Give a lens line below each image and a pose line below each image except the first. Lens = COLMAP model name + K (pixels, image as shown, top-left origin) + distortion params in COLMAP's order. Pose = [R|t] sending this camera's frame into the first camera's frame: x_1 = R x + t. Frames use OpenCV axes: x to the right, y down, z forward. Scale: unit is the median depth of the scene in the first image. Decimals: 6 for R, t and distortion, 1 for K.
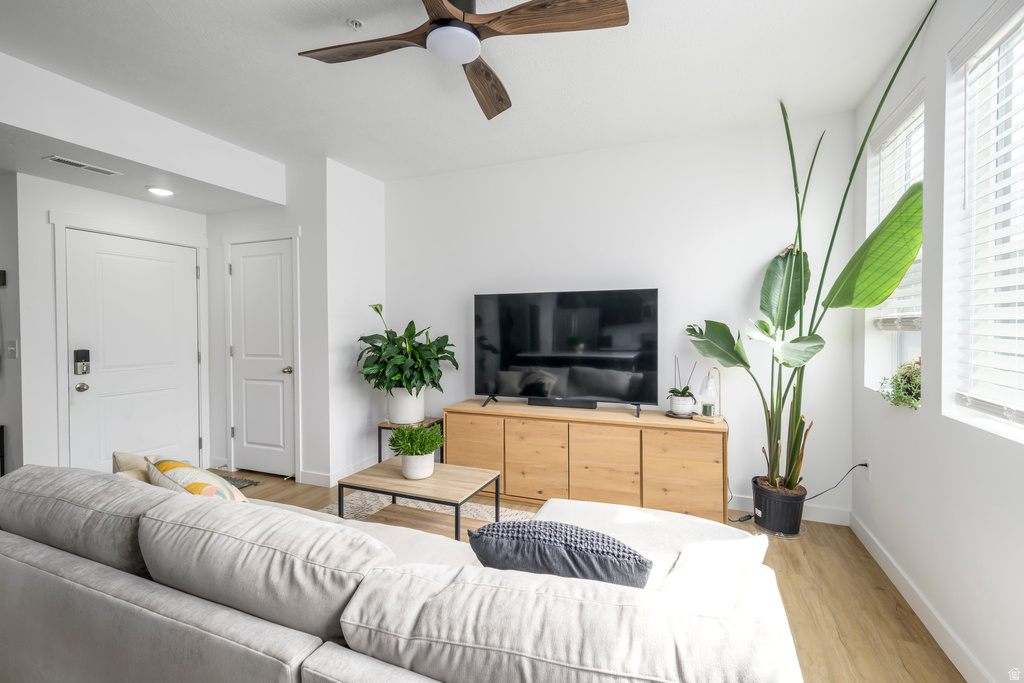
lens RADIAL K [[450.3, 0, 516.8], [0, 450.3, 331.3], [0, 0, 1]] dist [0.017836, -0.003589]
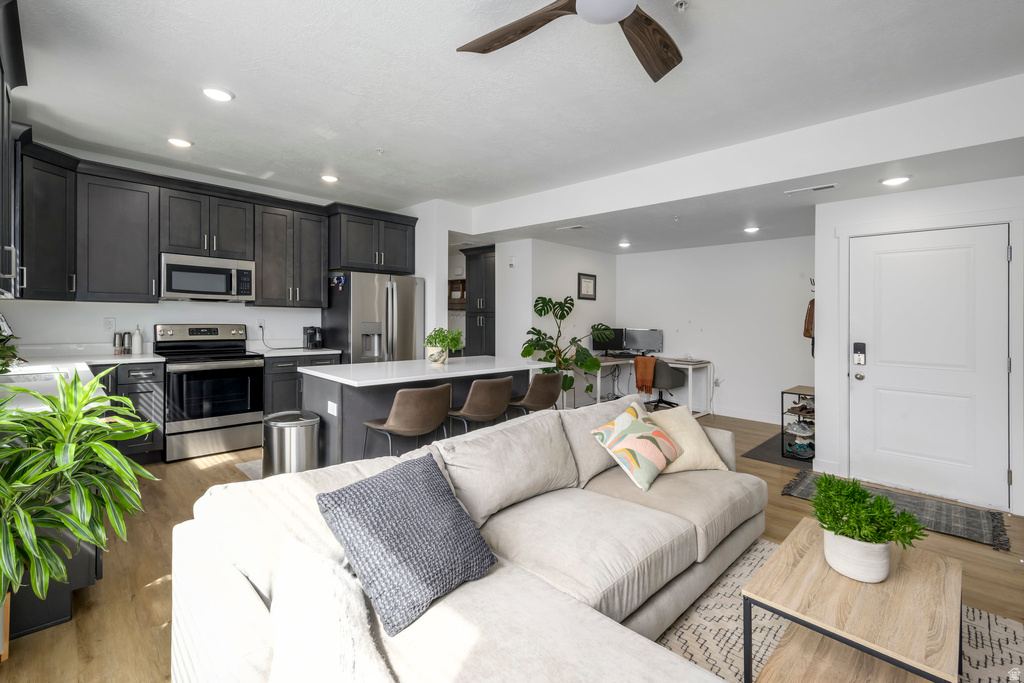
lens RADIAL K [[450.3, 0, 520.8], [0, 450.3, 327.6], [0, 0, 1]] dist [0.017836, -0.003589]
pose [[-0.375731, 0.012433, -0.926645, 0.406904], [-0.025839, 0.999381, 0.023887, -0.001253], [0.926369, 0.032919, -0.375177, 0.648025]]
